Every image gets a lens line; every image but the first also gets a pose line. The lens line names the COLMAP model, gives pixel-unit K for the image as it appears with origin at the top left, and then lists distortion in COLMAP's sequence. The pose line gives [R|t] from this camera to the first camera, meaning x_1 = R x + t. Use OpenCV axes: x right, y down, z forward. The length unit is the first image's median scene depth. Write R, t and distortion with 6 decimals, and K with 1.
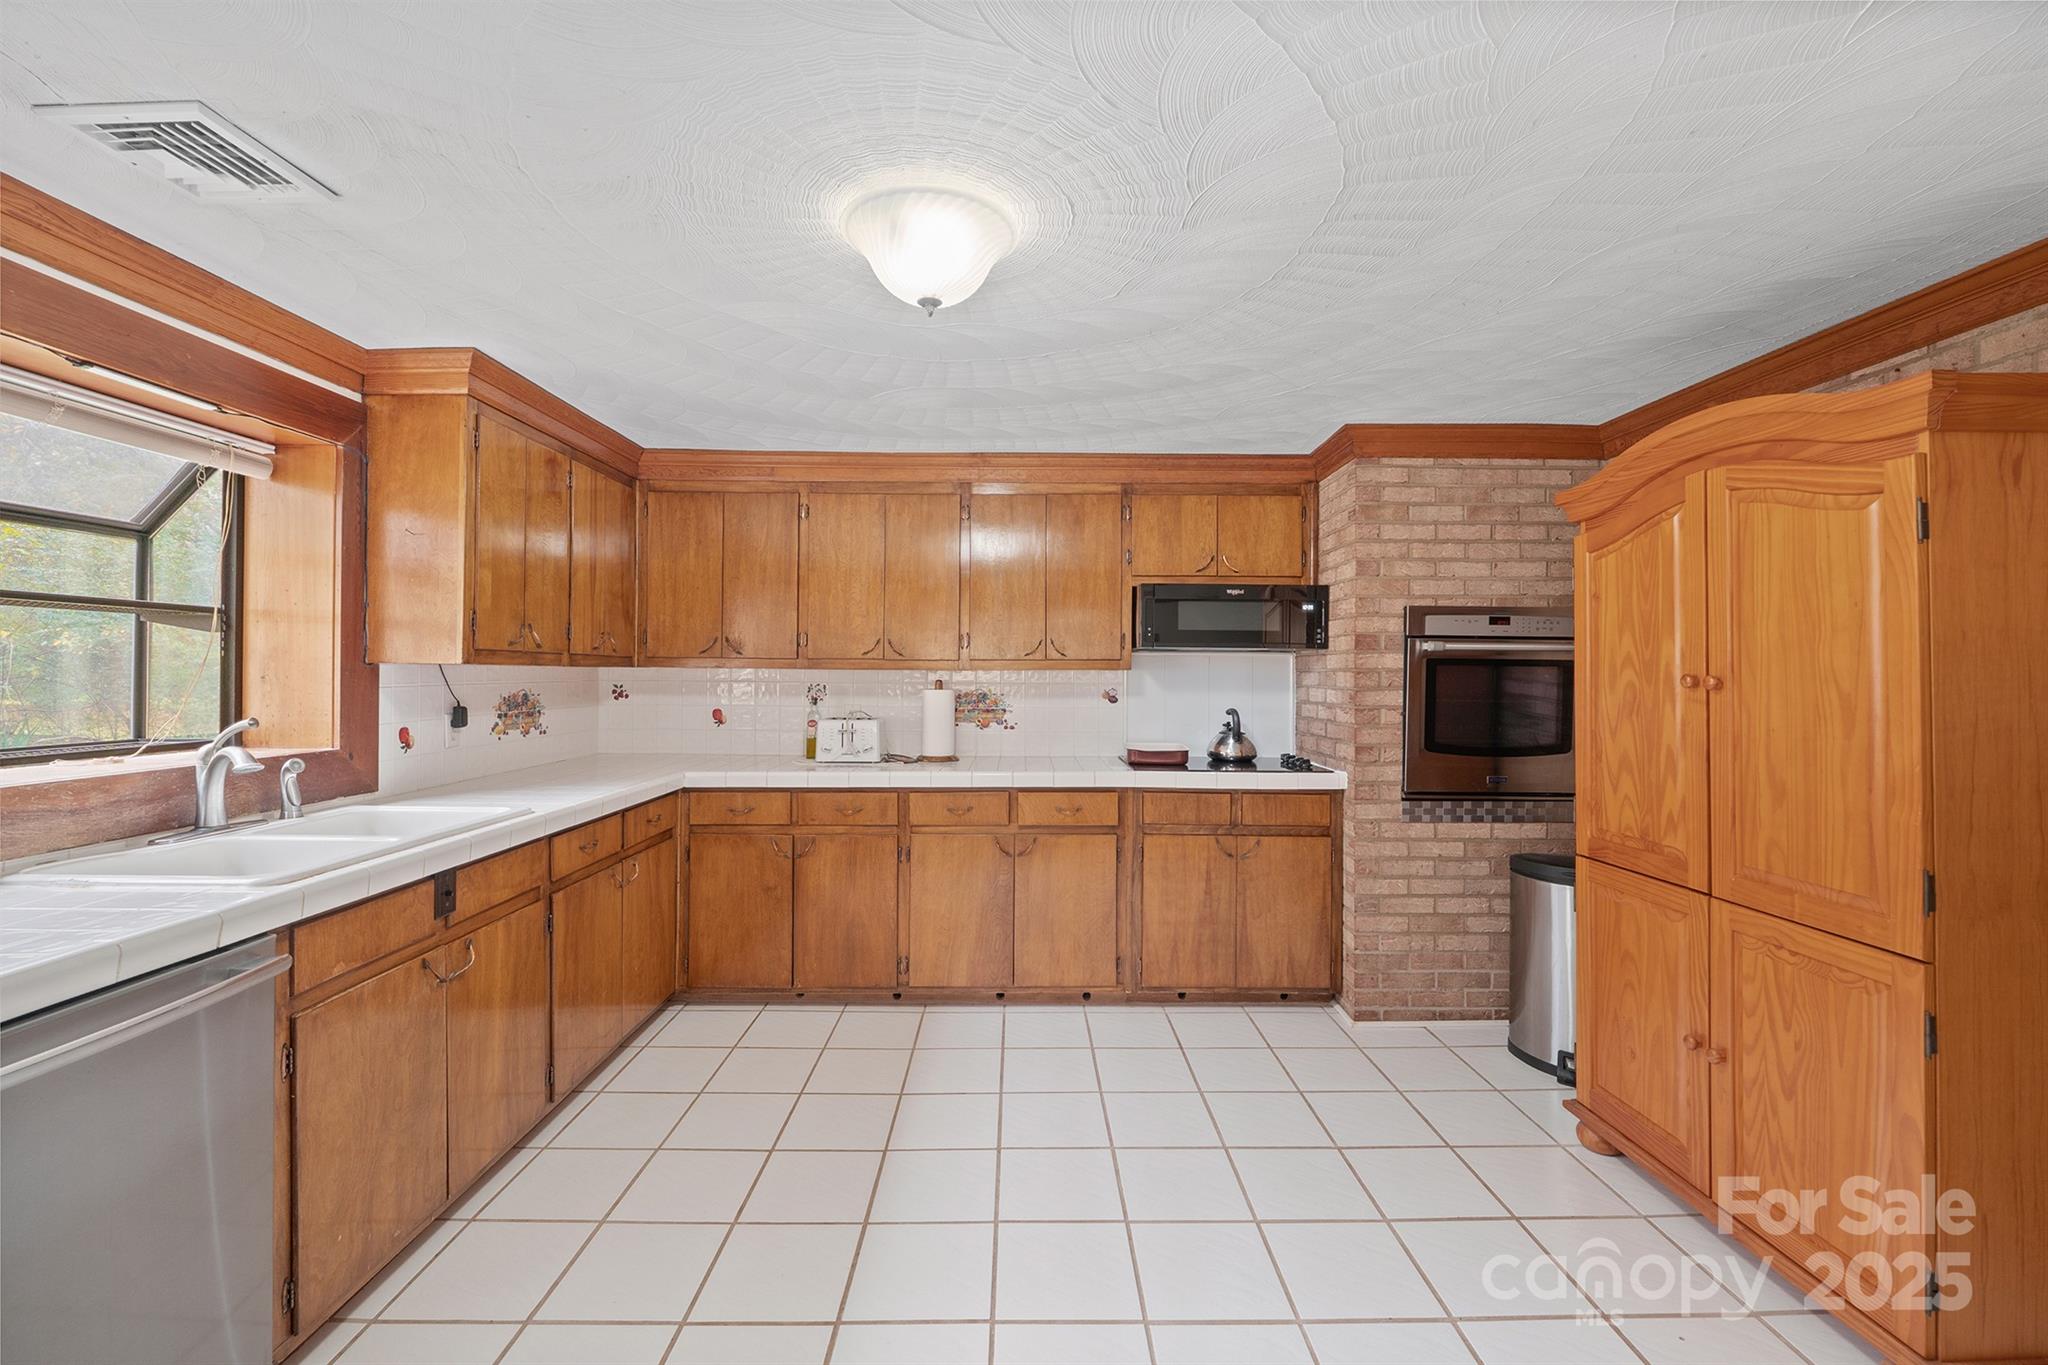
lens RADIAL K [[859.4, 0, 1024.0], [0, 859.4, 682.5], [0, 0, 1]] dist [-0.001723, -0.000224]
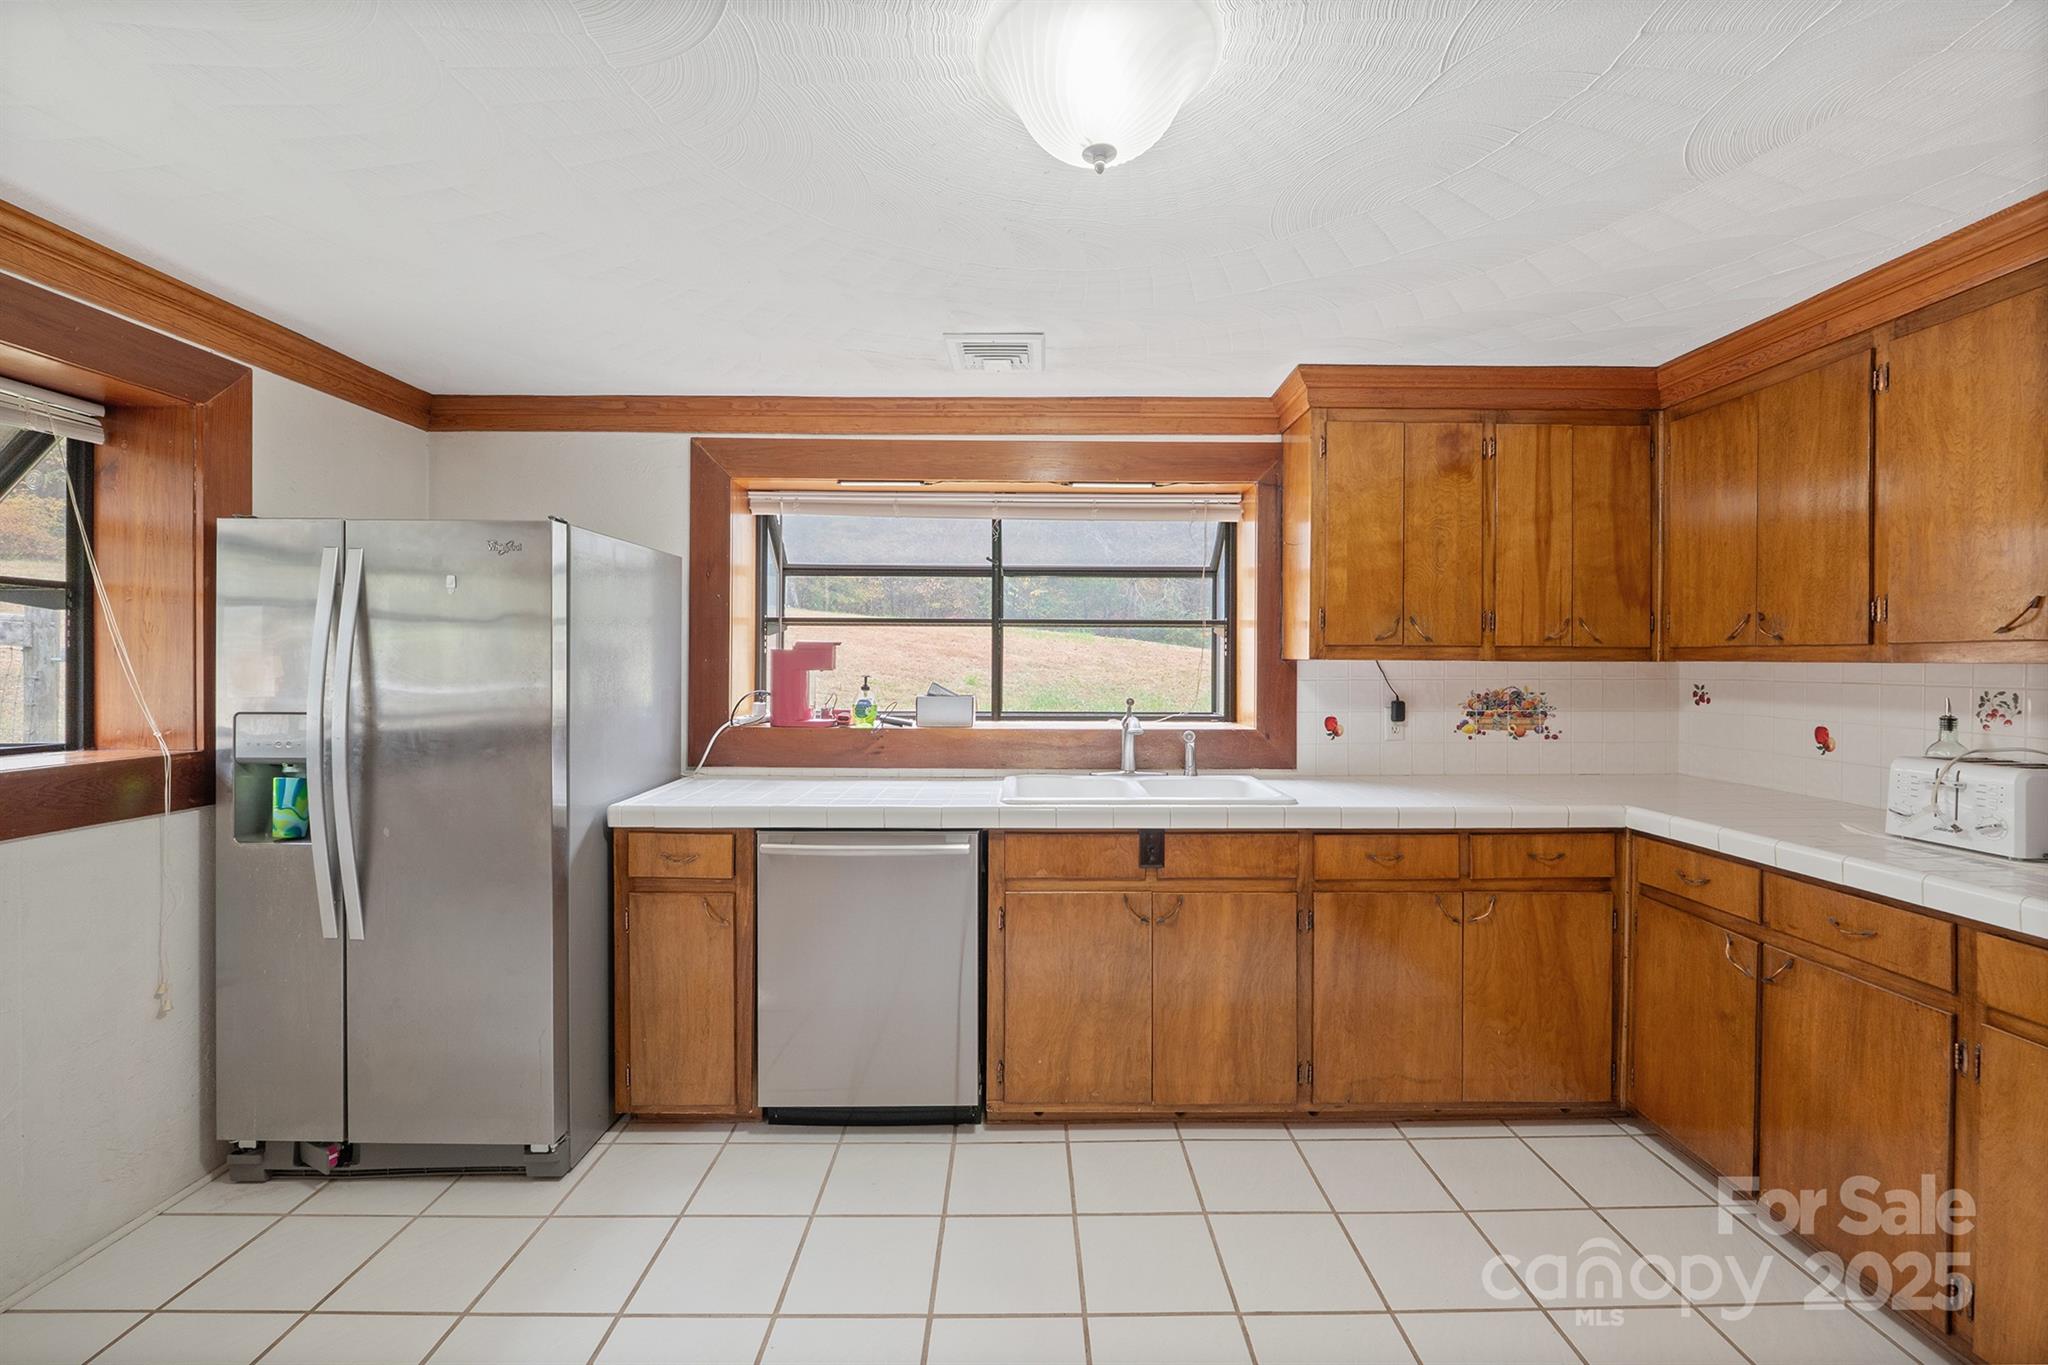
lens RADIAL K [[855.7, 0, 1027.6], [0, 855.7, 675.7], [0, 0, 1]] dist [-0.003426, -0.000217]
pose [[0.005059, 0.009603, -0.999941, 0.317233], [-0.014674, 0.999847, 0.009527, -0.004830], [0.999880, 0.014625, 0.005199, 0.488945]]
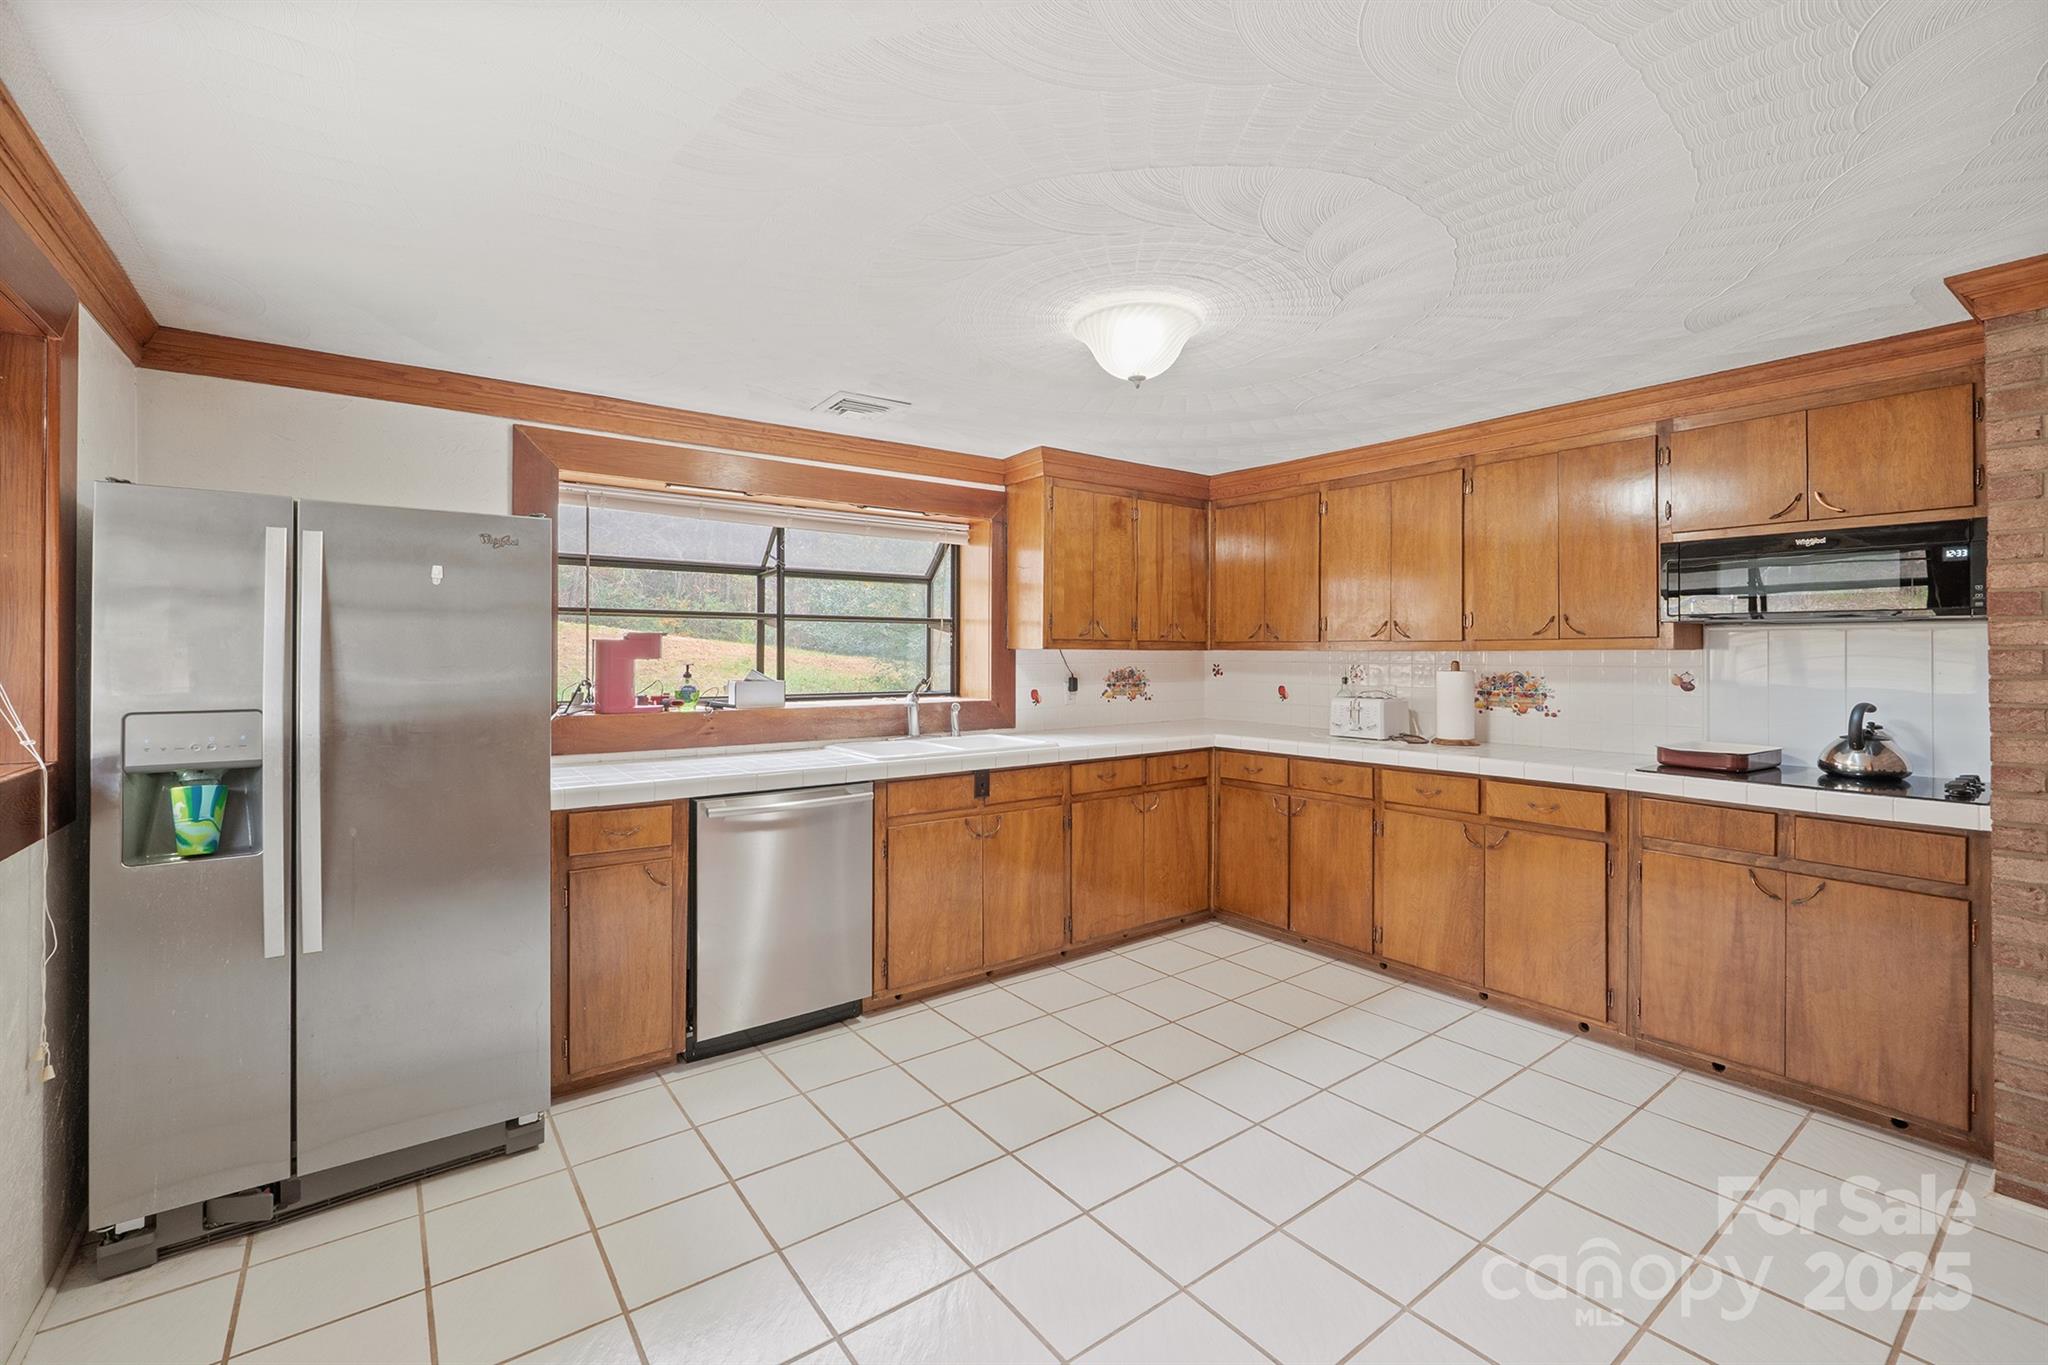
lens RADIAL K [[878.1, 0, 1028.9], [0, 878.1, 666.7], [0, 0, 1]] dist [-0.000546, -0.000071]
pose [[0.596608, 0.008450, -0.802488, 0.462872], [-0.006877, 0.999962, 0.005417, 0.001306], [0.802503, 0.002287, 0.596643, 0.023393]]
